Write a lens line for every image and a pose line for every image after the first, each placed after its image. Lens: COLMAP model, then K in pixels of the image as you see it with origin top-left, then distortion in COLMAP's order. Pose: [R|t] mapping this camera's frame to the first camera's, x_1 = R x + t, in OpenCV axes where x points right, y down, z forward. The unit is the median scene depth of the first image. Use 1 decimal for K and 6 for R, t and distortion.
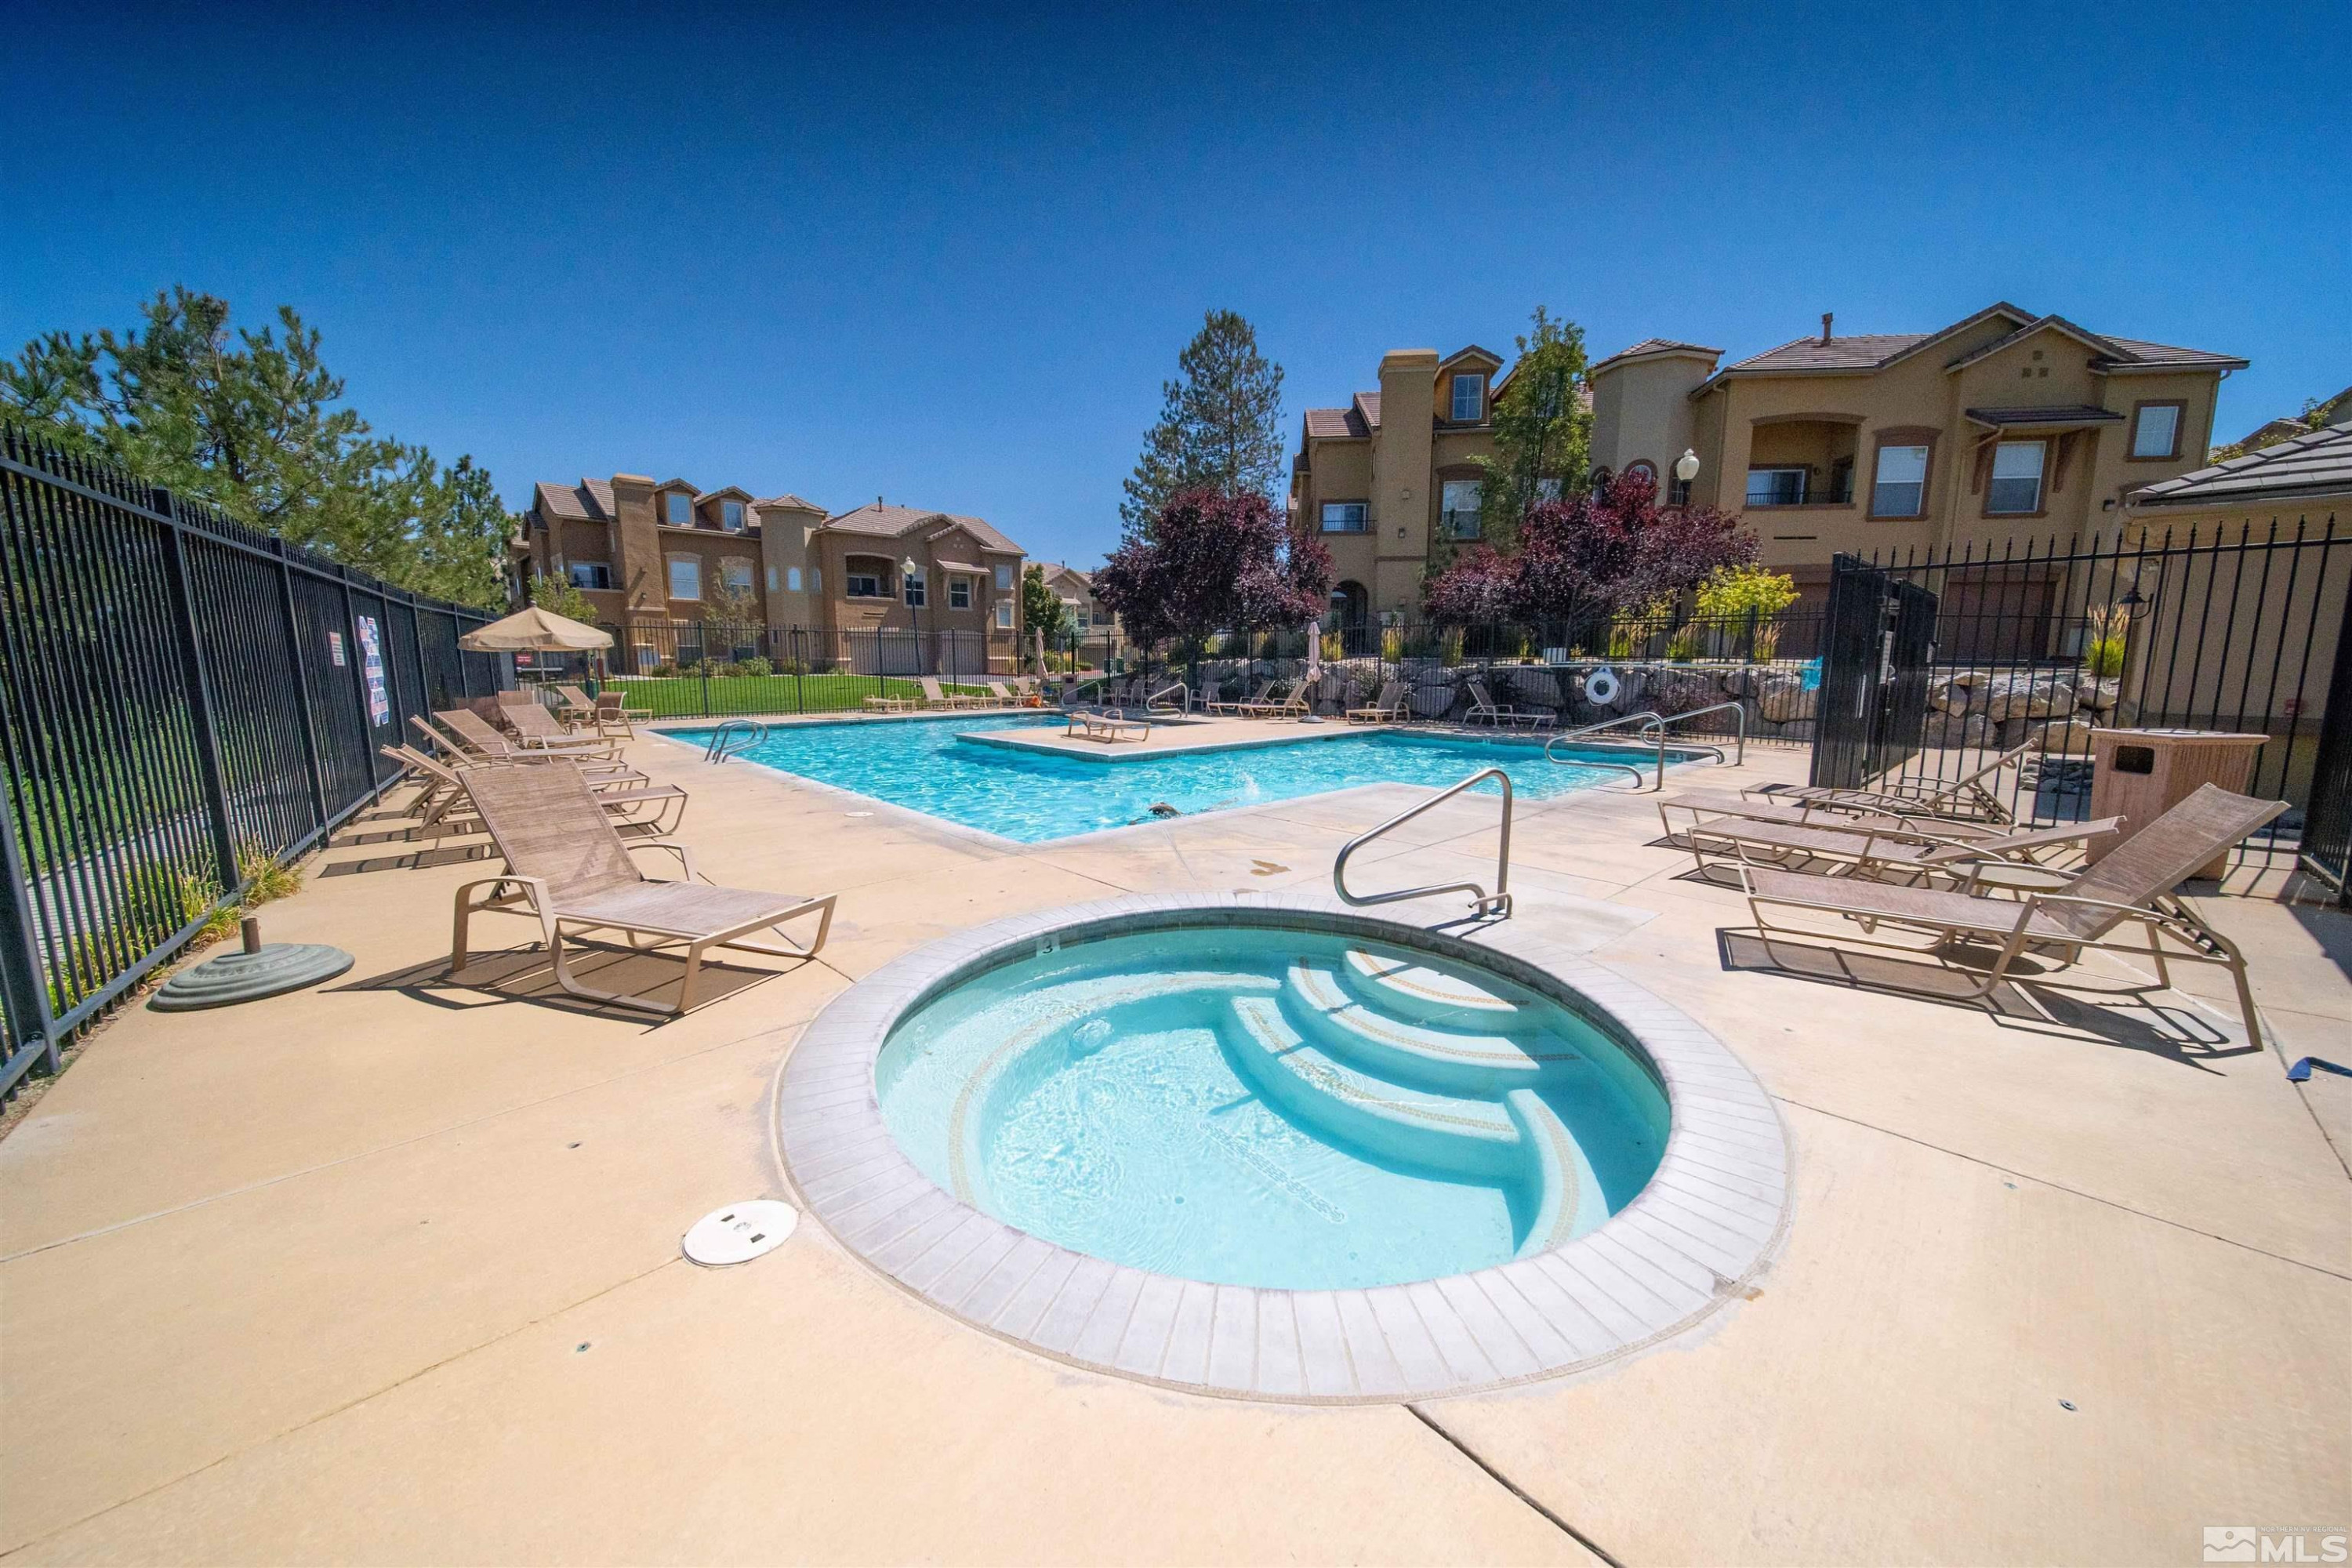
lens RADIAL K [[843.6, 0, 1175.5], [0, 843.6, 785.6], [0, 0, 1]] dist [0.000007, -0.000434]
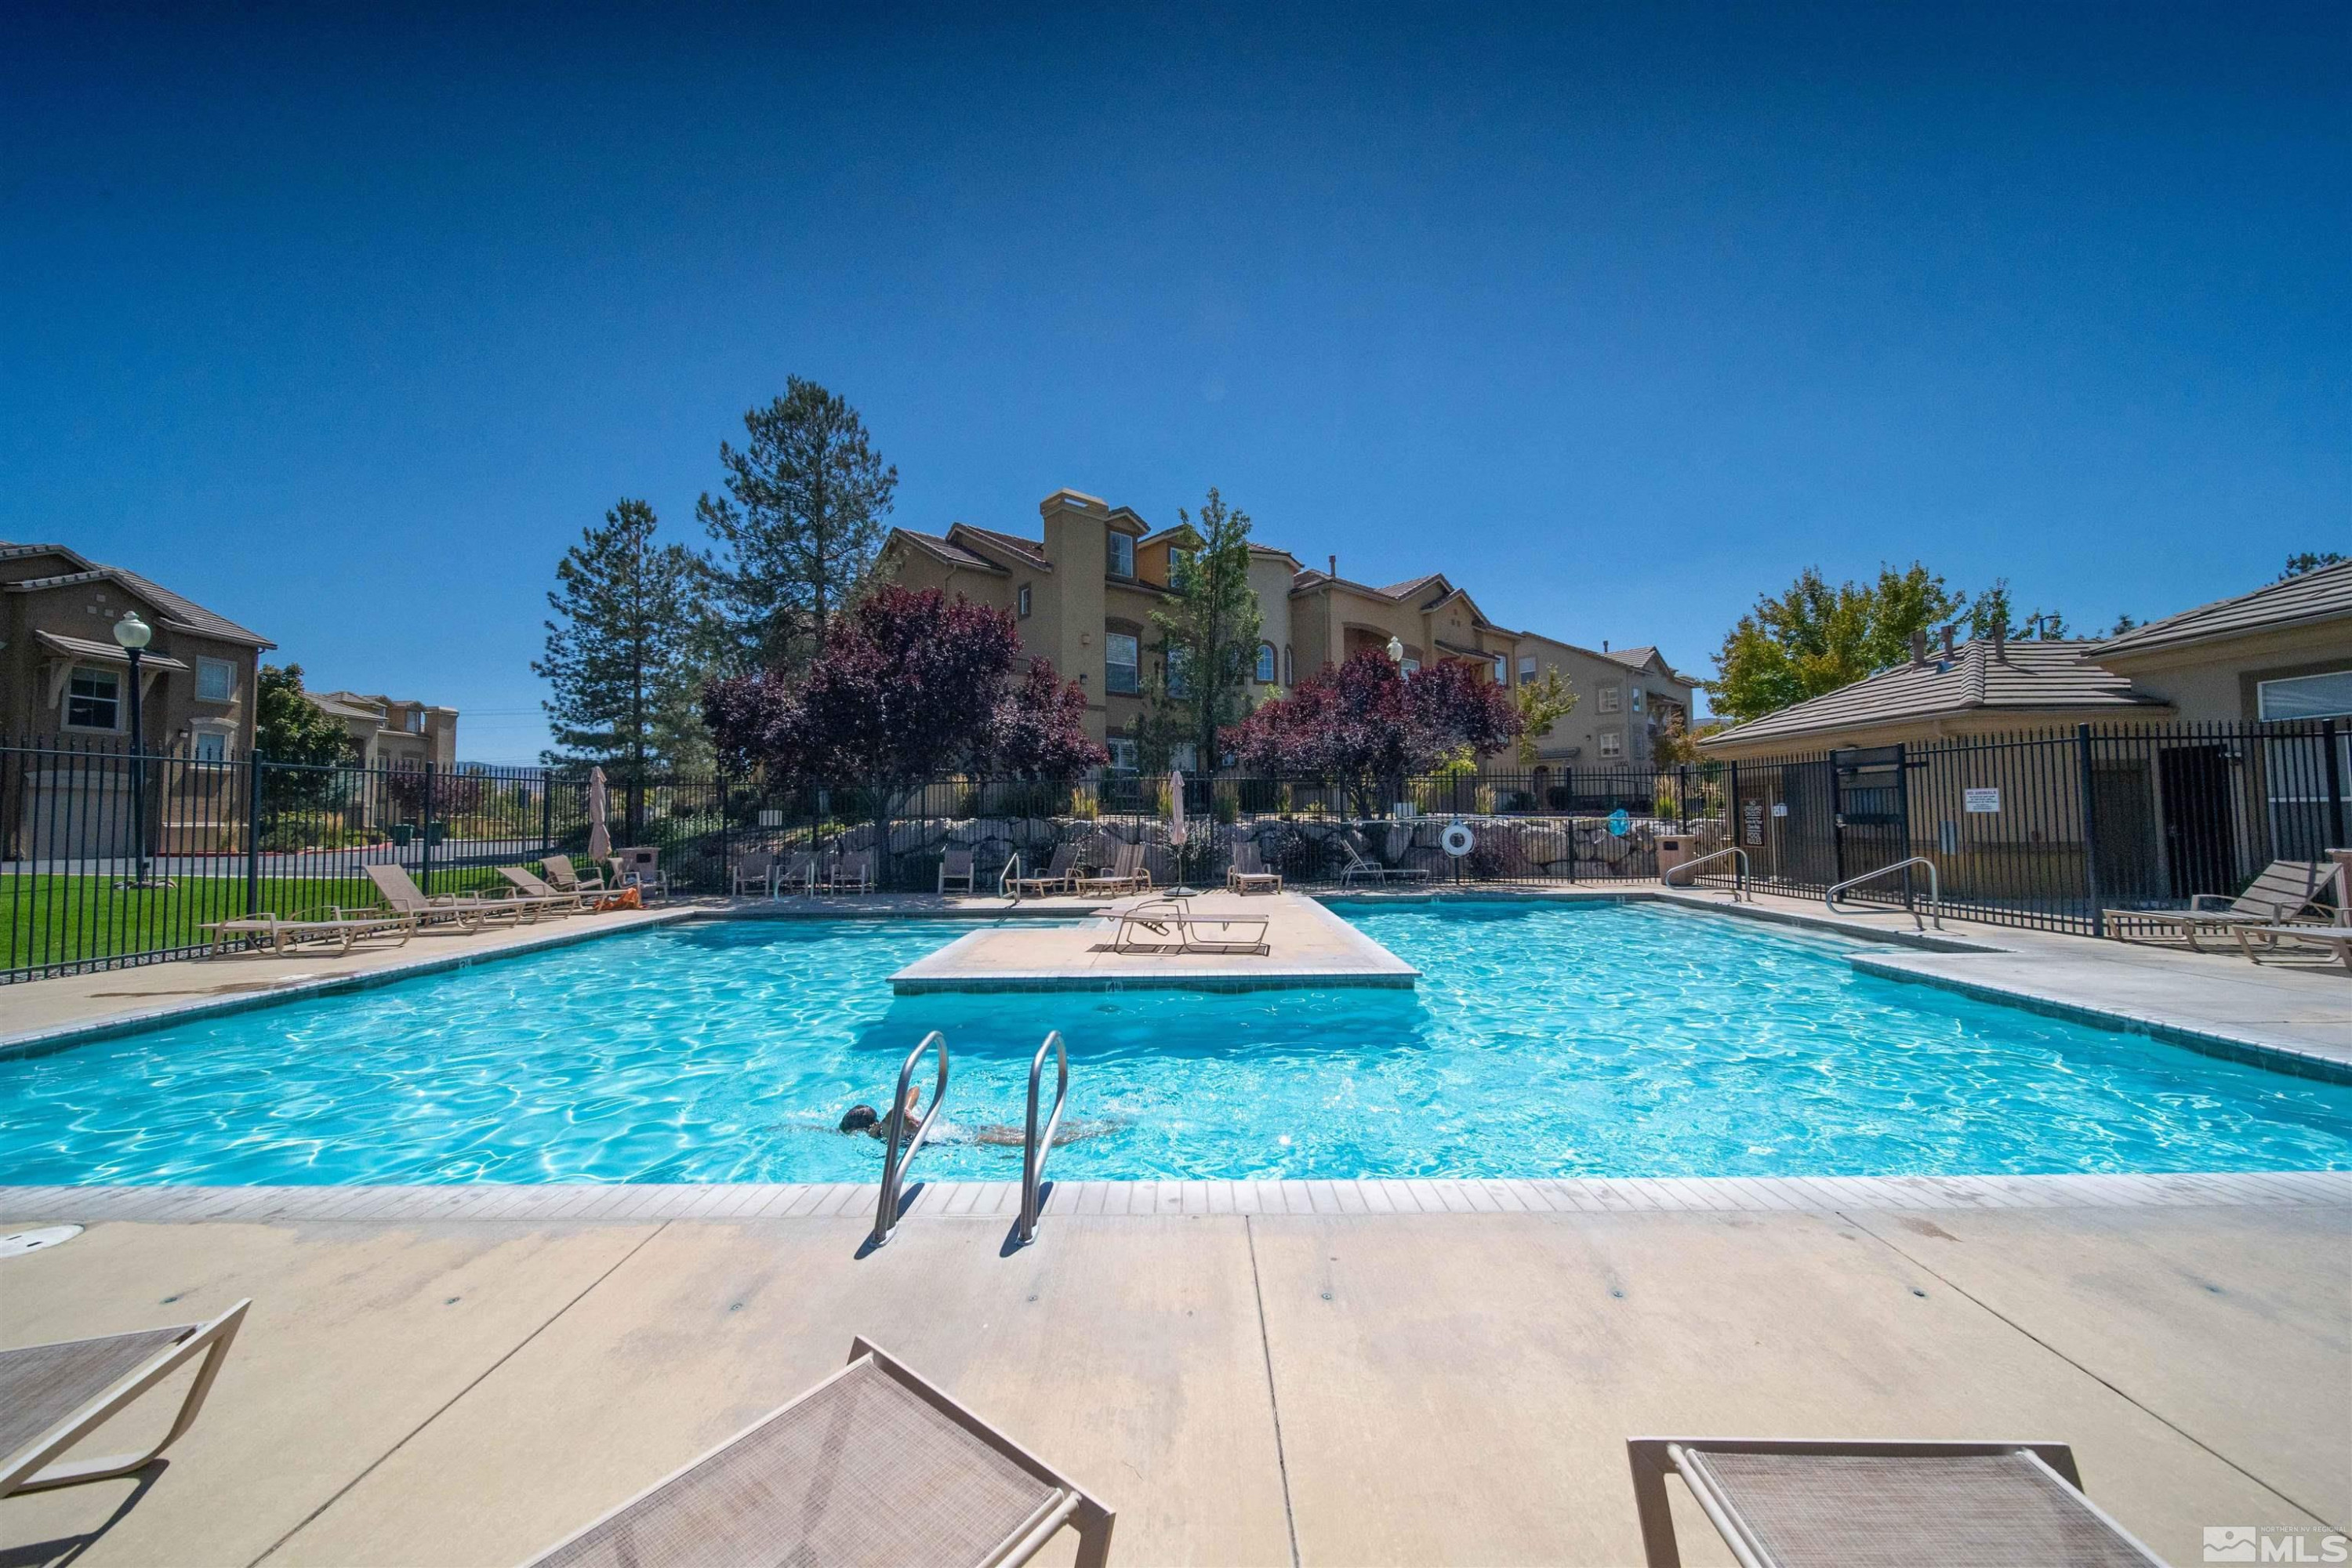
lens RADIAL K [[819.1, 0, 1176.2], [0, 819.1, 783.1], [0, 0, 1]] dist [-0.002380, -0.000175]
pose [[0.678108, 0.020658, 0.734672, -0.264045], [0.119068, 0.983312, -0.137551, -0.047597], [-0.725253, 0.180750, 0.664332, 0.307965]]
